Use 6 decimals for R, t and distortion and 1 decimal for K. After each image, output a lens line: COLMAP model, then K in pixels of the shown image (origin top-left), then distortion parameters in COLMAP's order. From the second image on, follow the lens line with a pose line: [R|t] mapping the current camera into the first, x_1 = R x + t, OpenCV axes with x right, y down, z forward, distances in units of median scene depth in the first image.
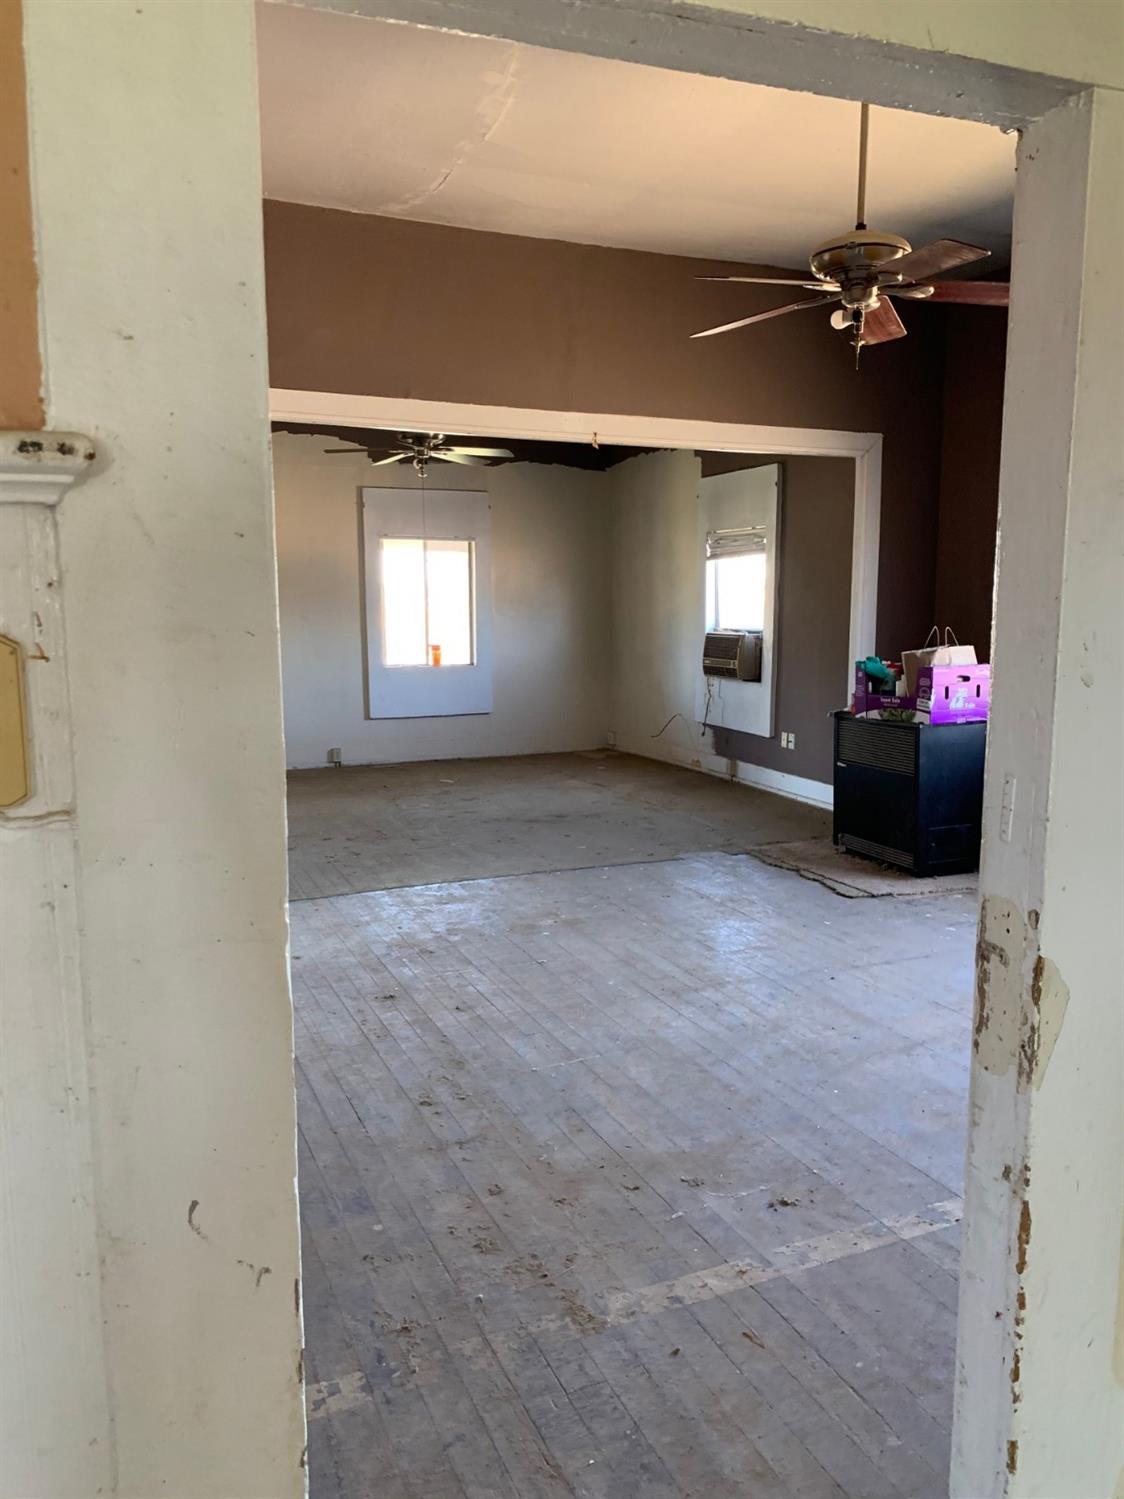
lens RADIAL K [[1173.6, 0, 562.0], [0, 1173.6, 749.5], [0, 0, 1]] dist [0.047185, 0.003308]
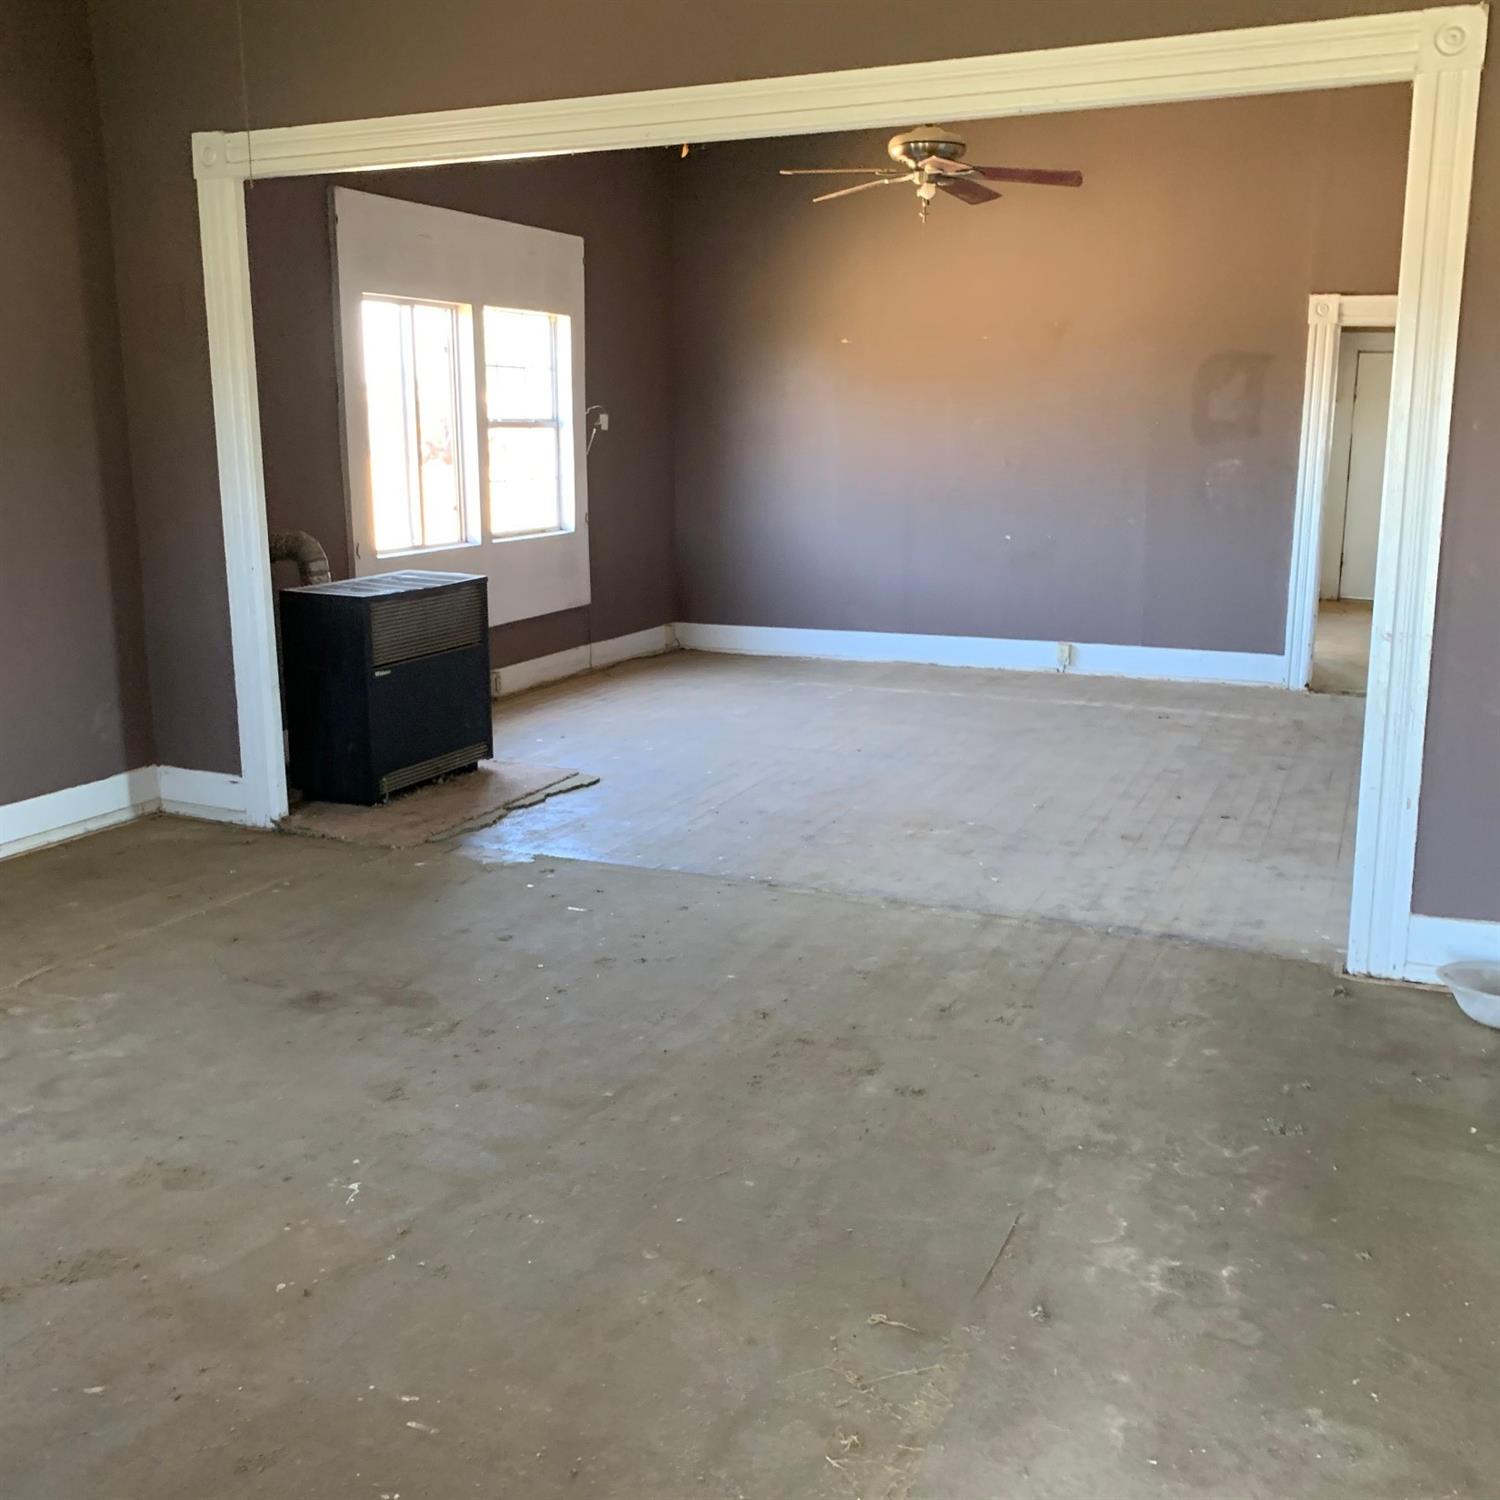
lens RADIAL K [[1540.6, 0, 724.2], [0, 1540.6, 720.3], [0, 0, 1]] dist [0.110790, -0.284072]
pose [[-0.679625, -0.133266, 0.721353, -0.349668], [0.107139, 0.954782, 0.277332, -0.122202], [-0.725694, 0.265767, -0.634615, 0.936259]]
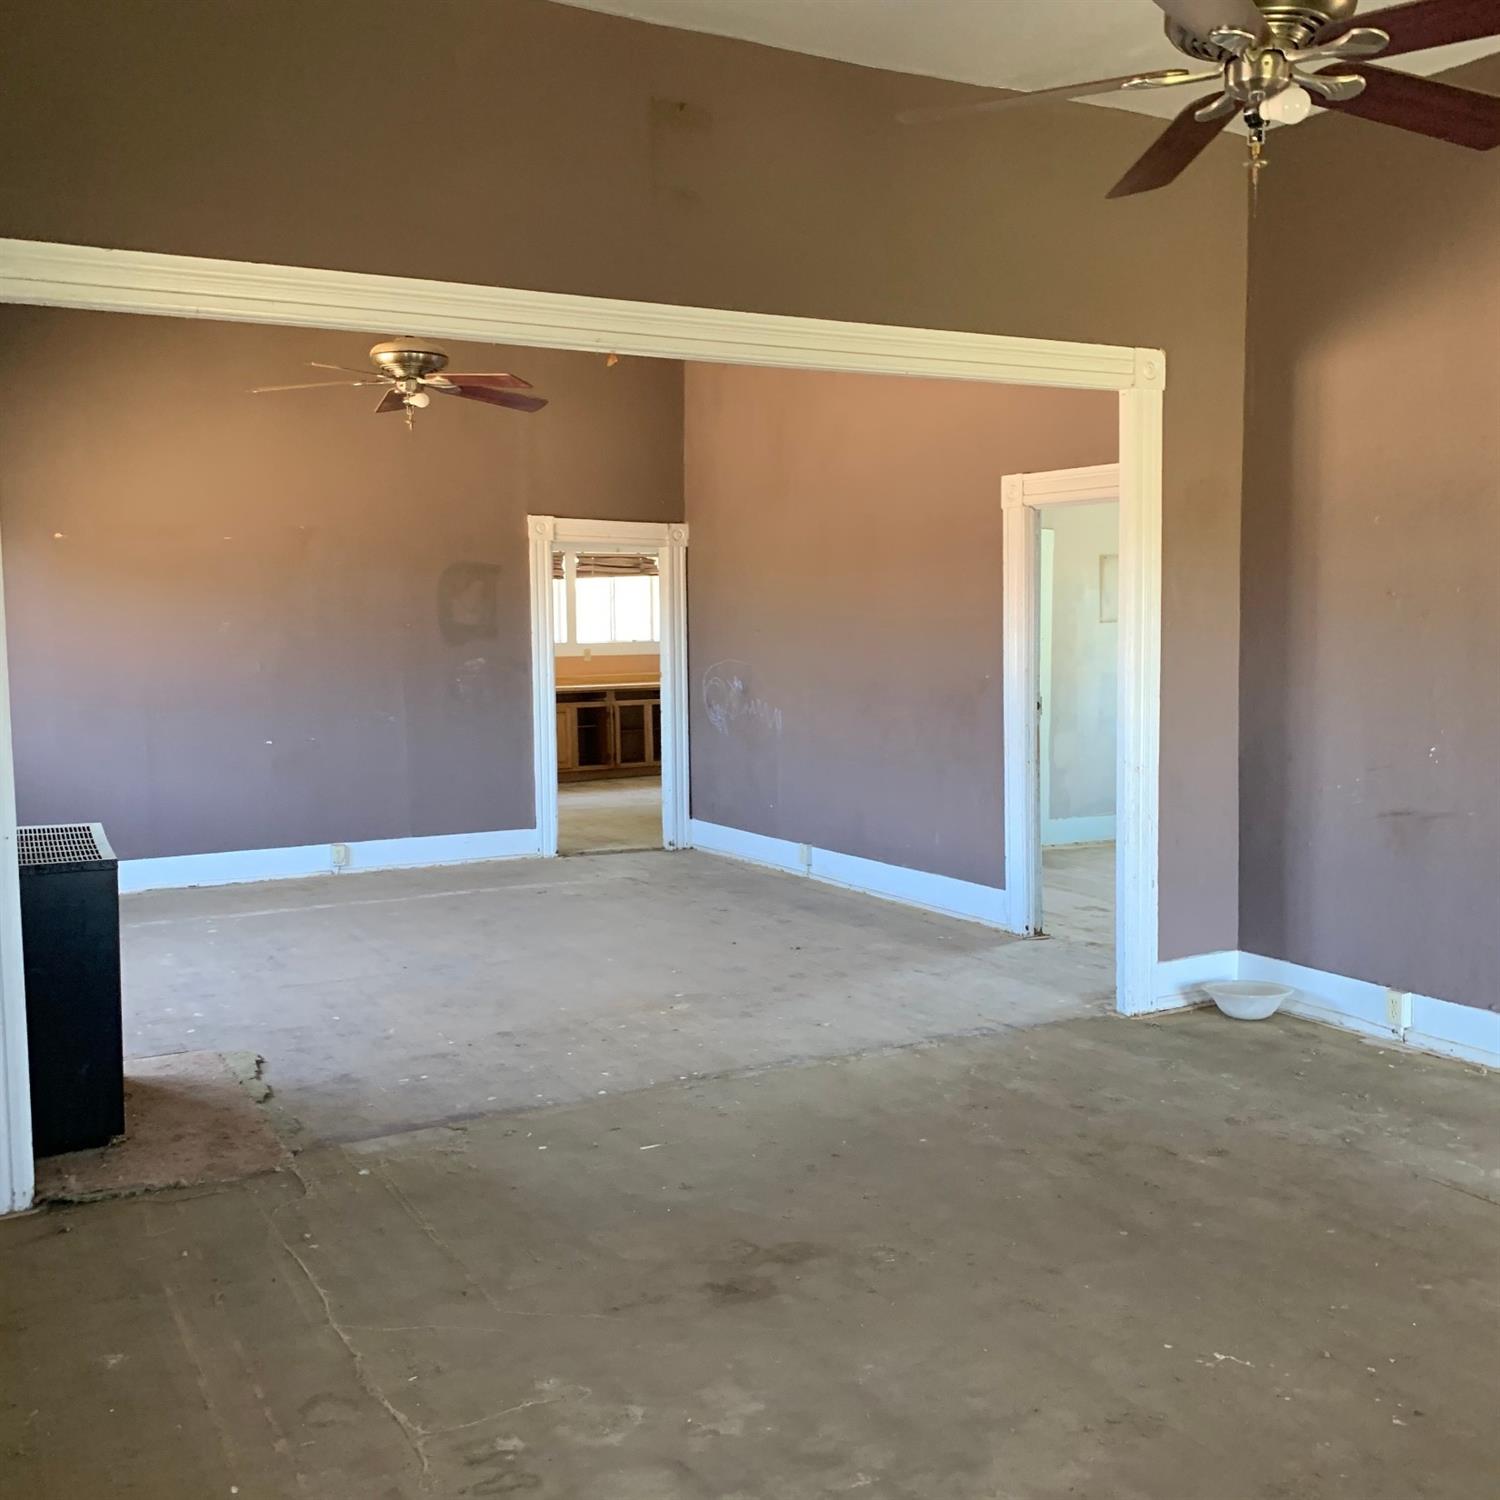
lens RADIAL K [[1530.9, 0, 750.0], [0, 1530.9, 750.0], [0, 0, 1]] dist [0.100079, -0.262095]
pose [[-0.994117, 0.022512, -0.105949, 0.026689], [-0.001929, 0.974328, 0.225123, -0.147021], [0.108297, 0.224003, -0.968553, 1.081386]]
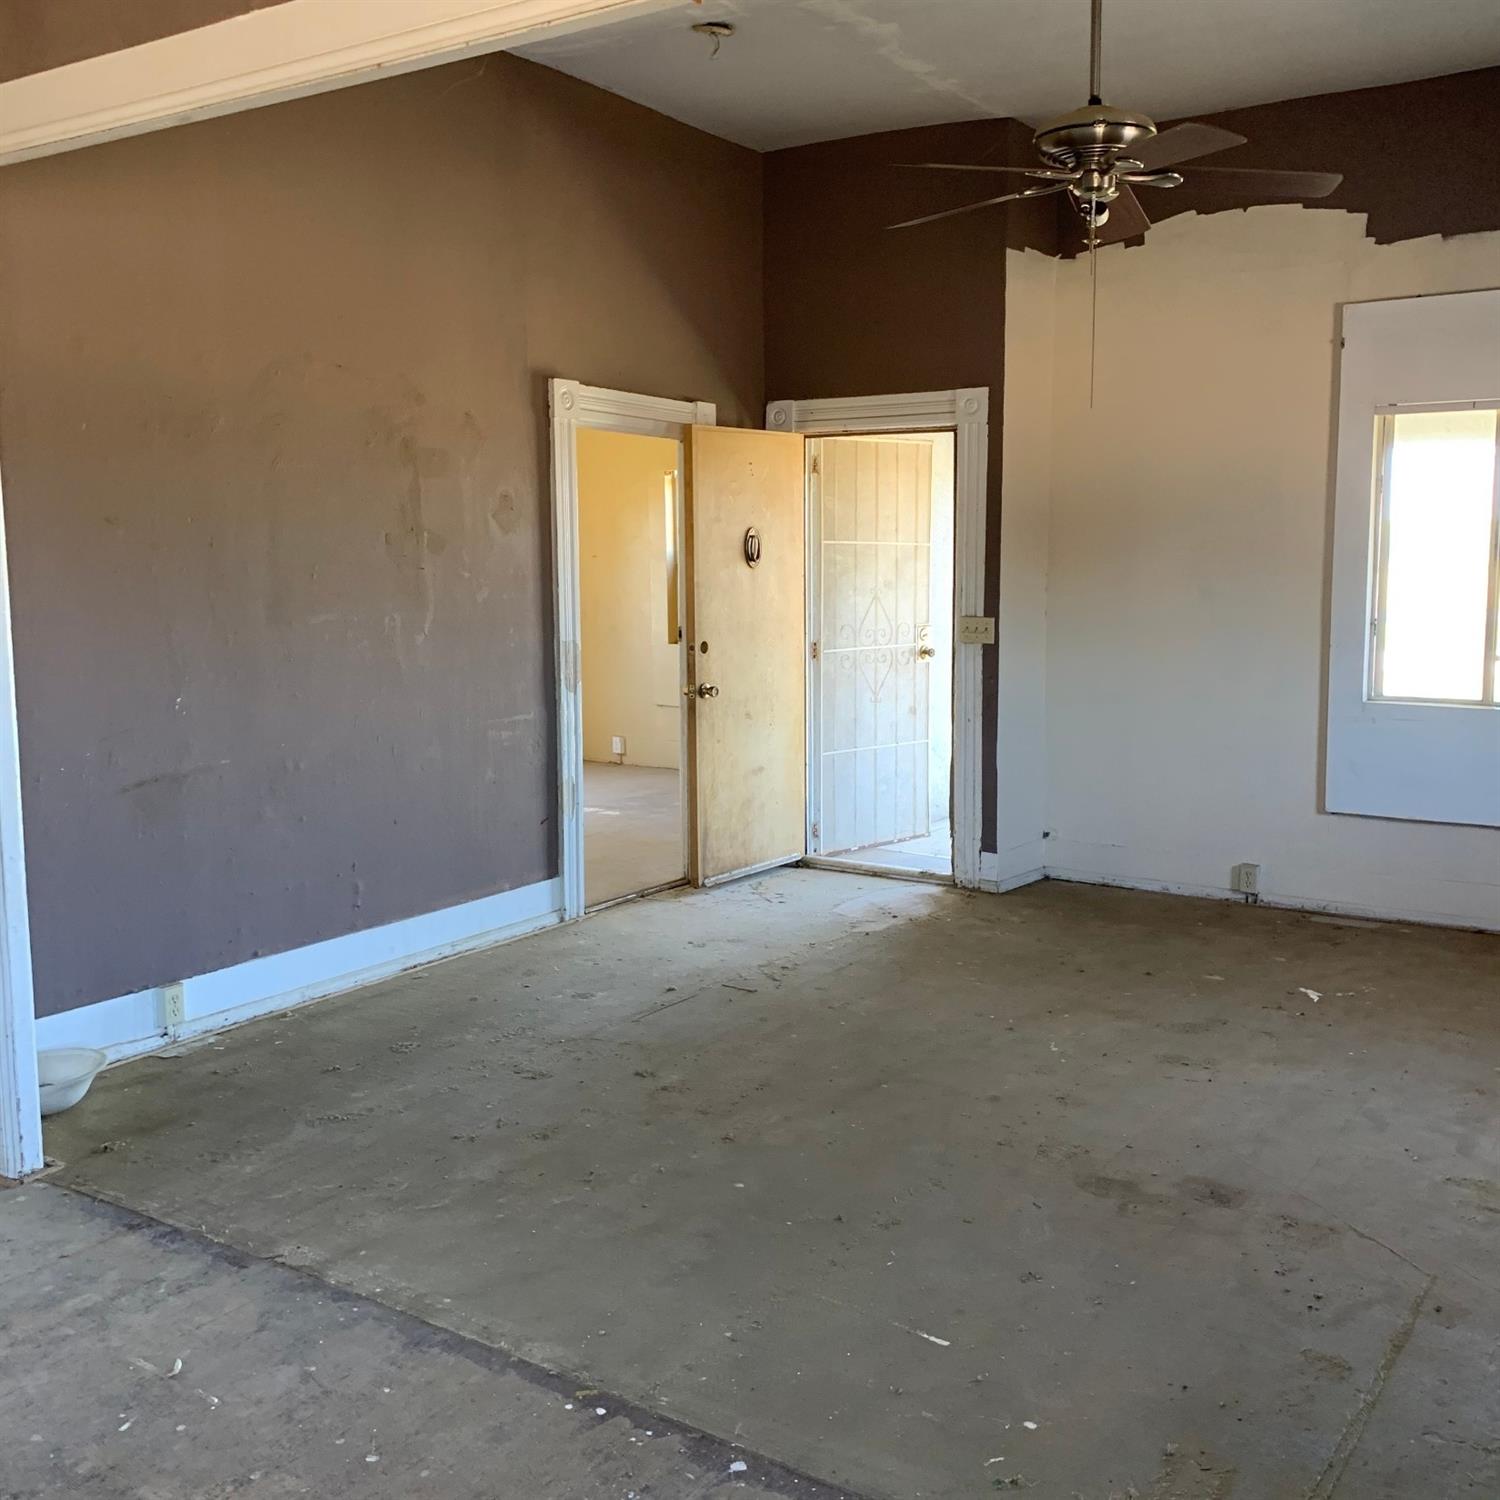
lens RADIAL K [[1530.9, 0, 750.0], [0, 1530.9, 750.0], [0, 0, 1]] dist [0.100079, -0.262095]
pose [[0.545273, 0.112190, -0.830717, 0.216422], [-0.112762, 0.991813, 0.059931, -0.063156], [0.830640, 0.060995, 0.553459, 0.495488]]
